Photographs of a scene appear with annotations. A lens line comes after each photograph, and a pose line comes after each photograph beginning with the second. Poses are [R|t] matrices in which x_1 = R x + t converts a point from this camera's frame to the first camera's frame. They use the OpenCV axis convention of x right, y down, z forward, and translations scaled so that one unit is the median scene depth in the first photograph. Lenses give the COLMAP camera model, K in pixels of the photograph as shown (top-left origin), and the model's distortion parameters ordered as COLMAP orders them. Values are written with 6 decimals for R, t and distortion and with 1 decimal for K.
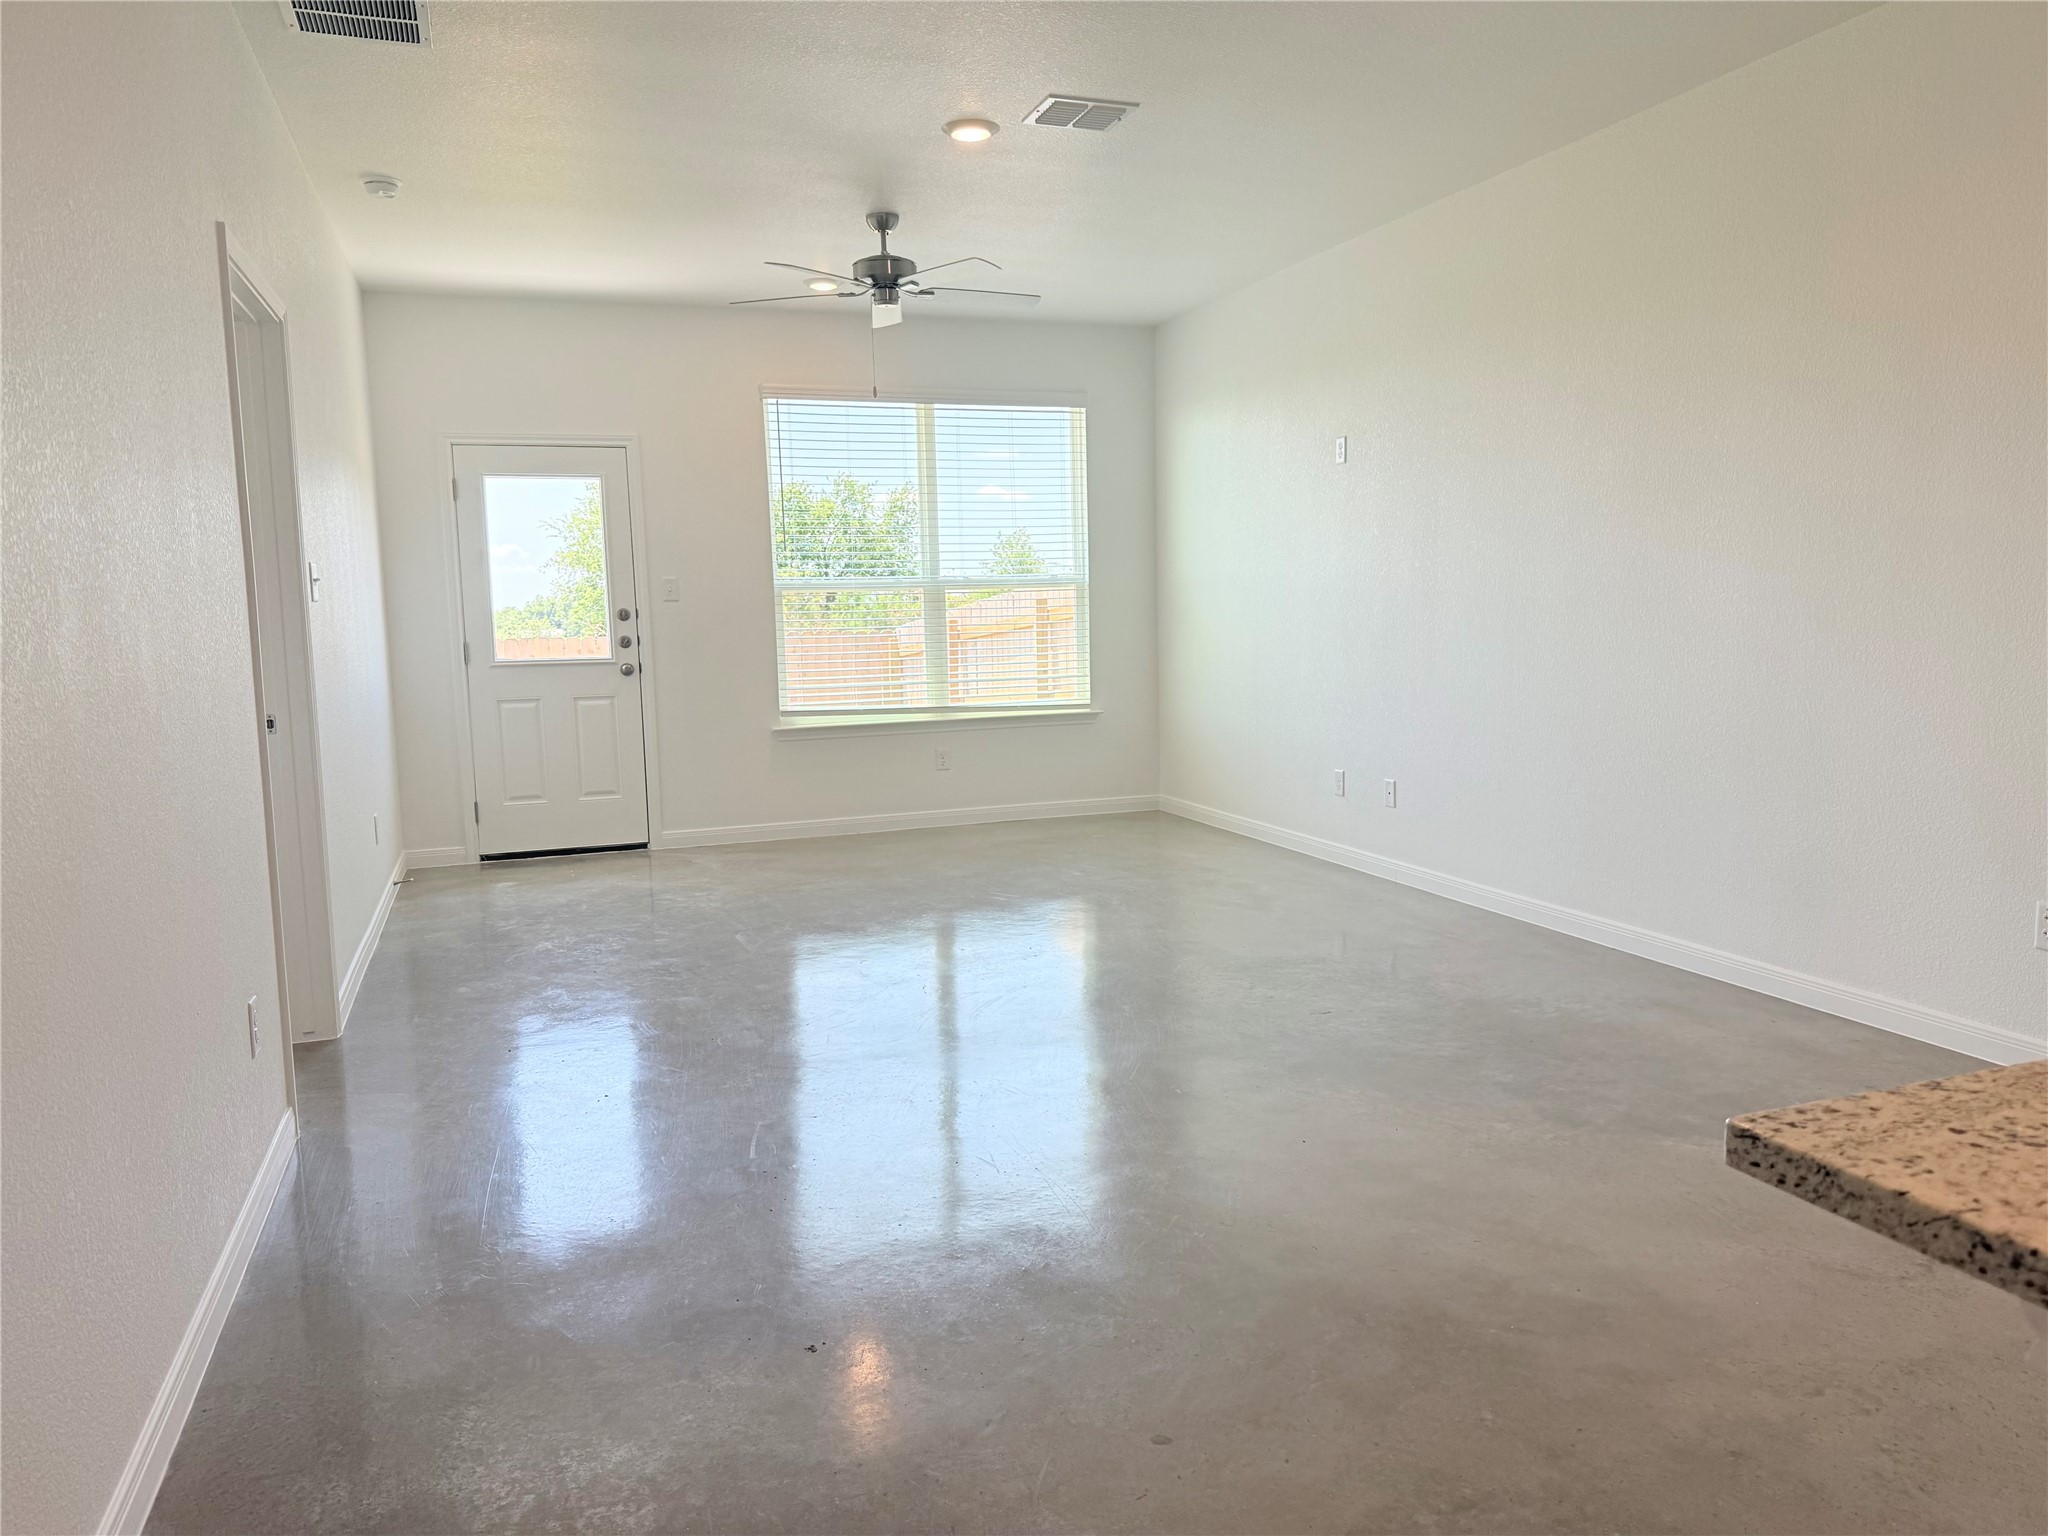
lens RADIAL K [[1452.6, 0, 1023.9], [0, 1452.6, 764.7], [0, 0, 1]] dist [0.008762, -0.013849]
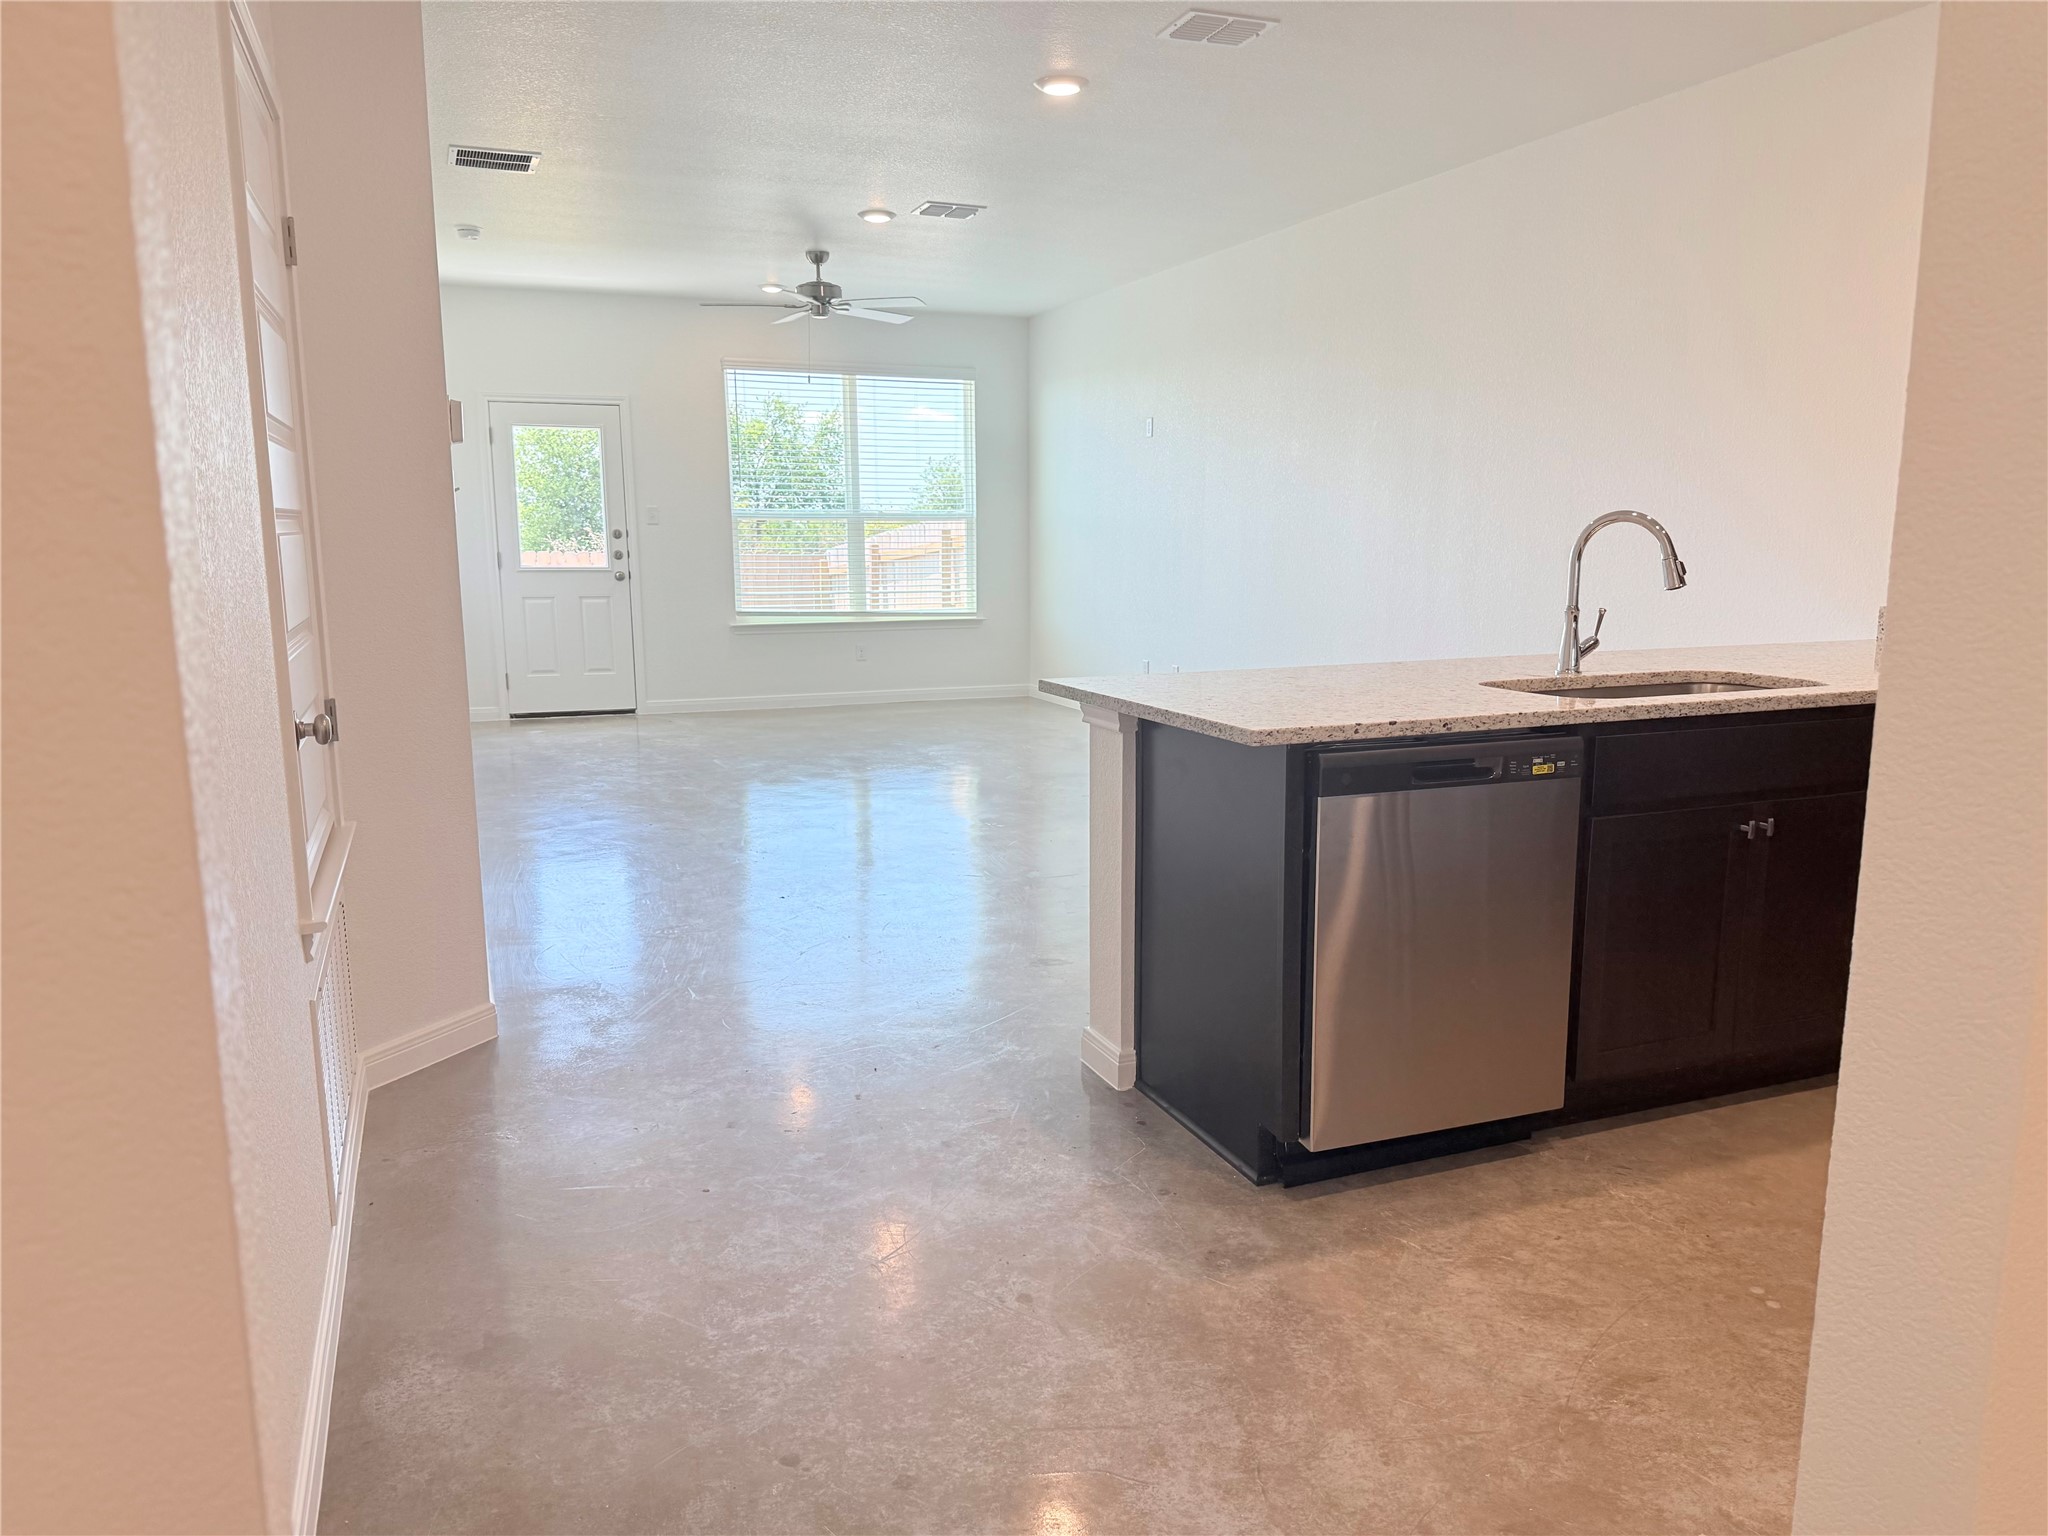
lens RADIAL K [[1452.6, 0, 1055.4], [0, 1452.6, 816.8], [0, 0, 1]] dist [0.008762, -0.013849]
pose [[0.997488, 0.012606, 0.069700, 0.030066], [-0.018388, 0.996385, 0.082945, 0.033166], [-0.068403, -0.084018, 0.994114, -0.335748]]
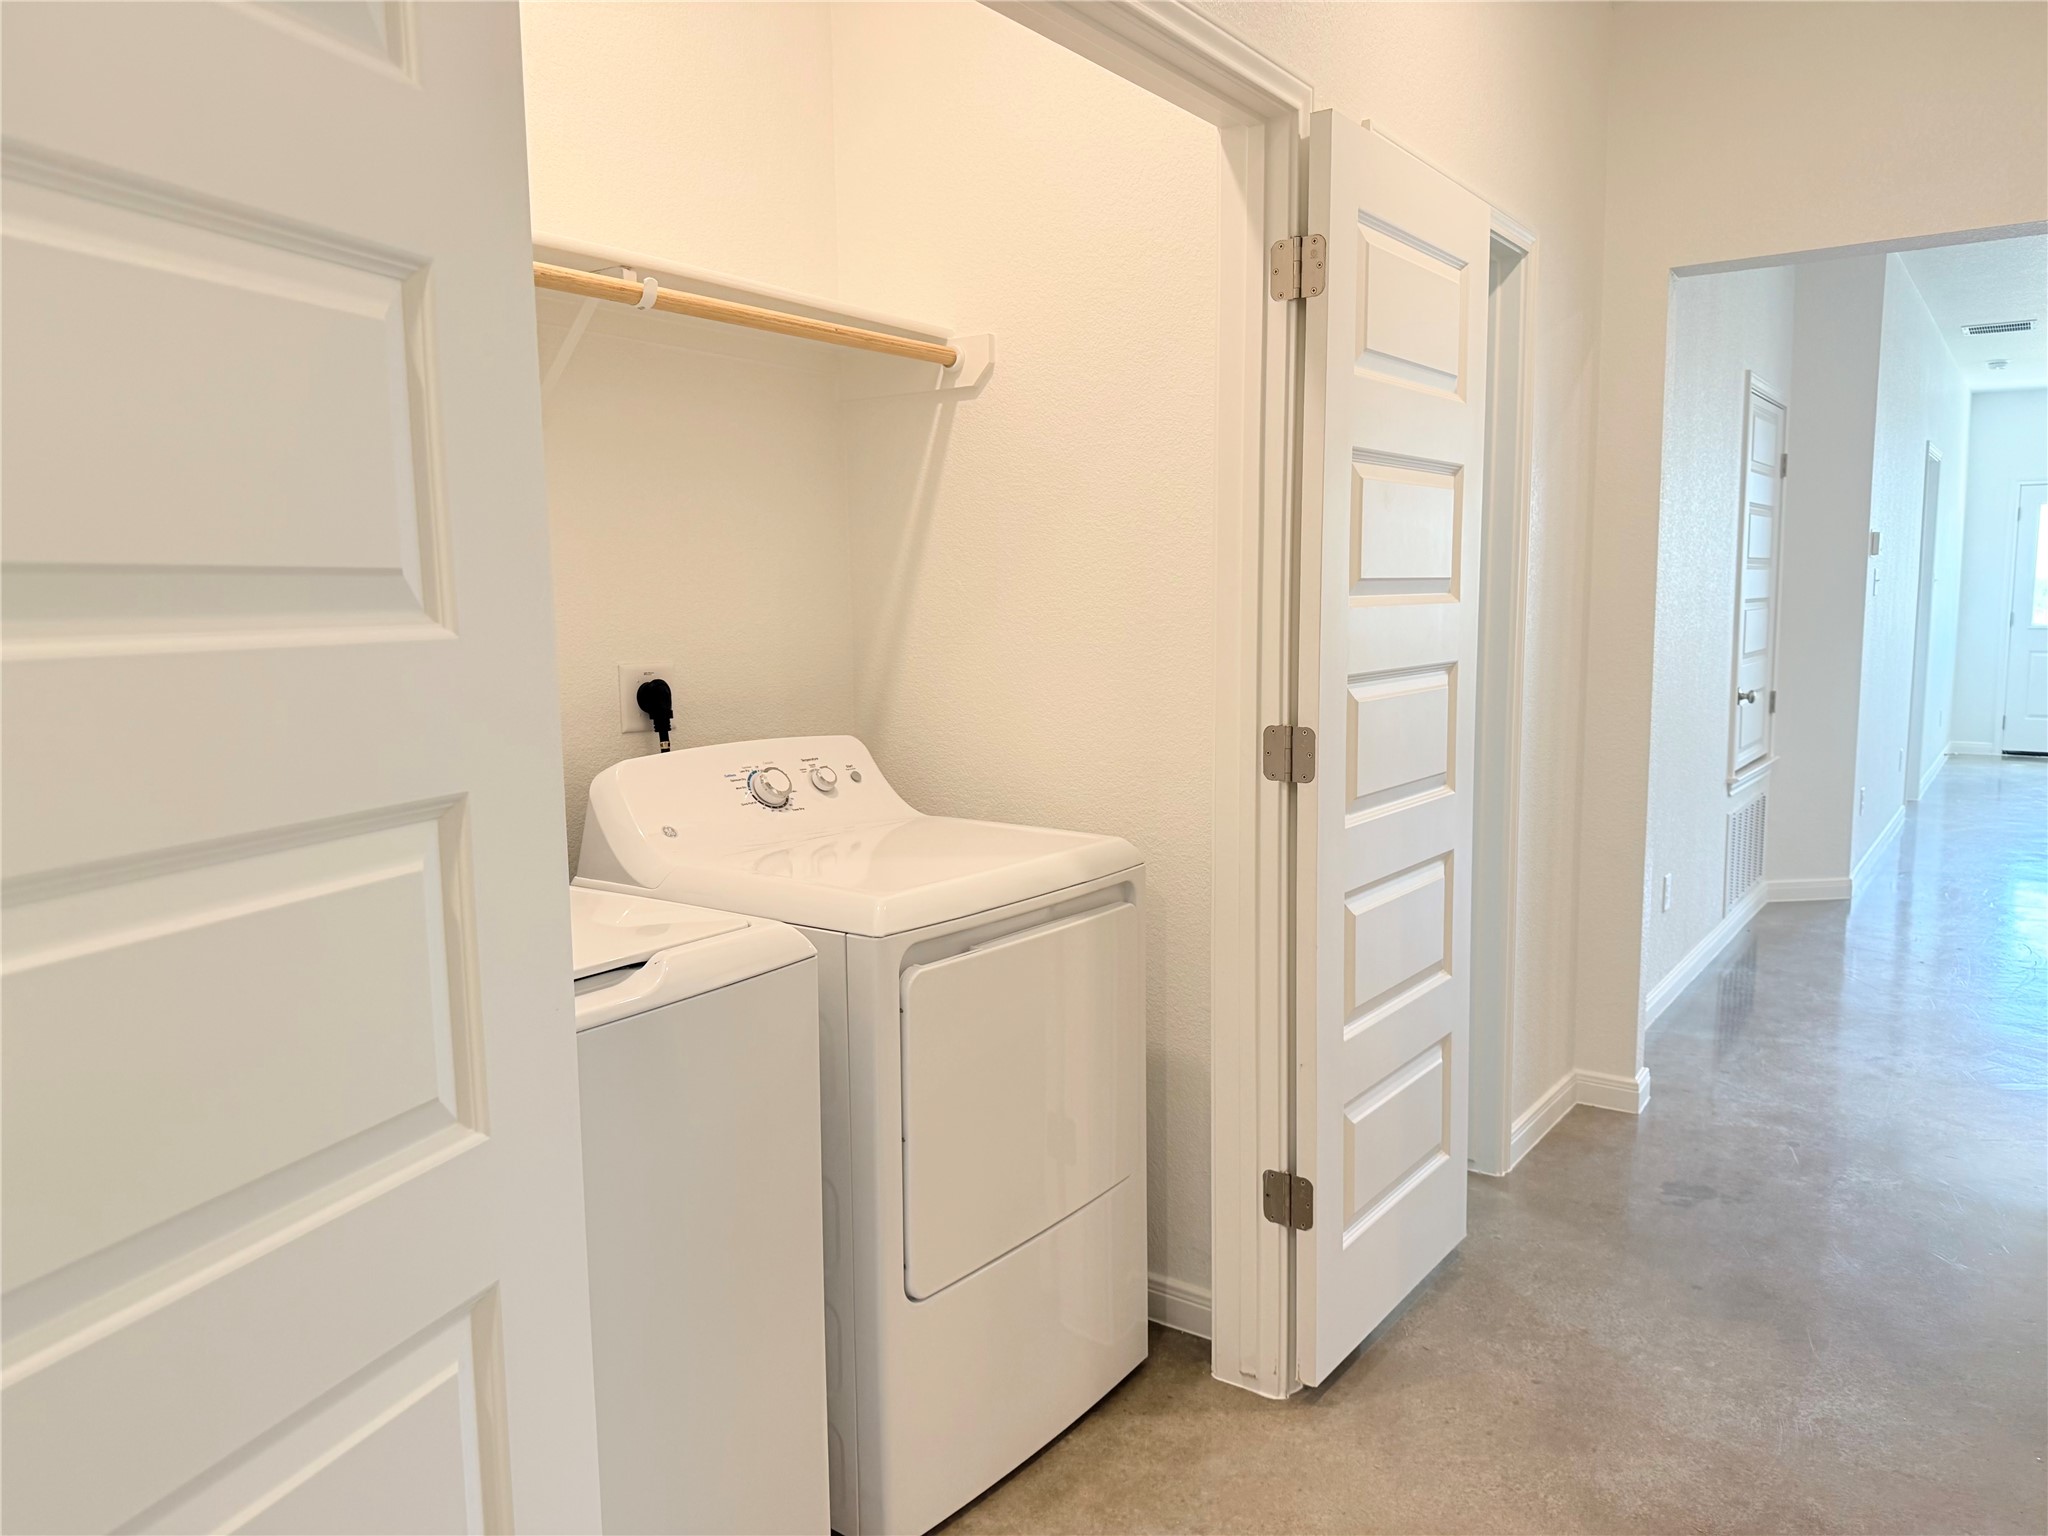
lens RADIAL K [[1452.6, 0, 1015.6], [0, 1452.6, 778.3], [0, 0, 1]] dist [0.008762, -0.013849]
pose [[0.574909, 0.114152, -0.810215, 0.259113], [-0.087504, 0.993119, 0.077831, 0.058650], [0.813525, 0.026151, 0.580942, -0.698696]]
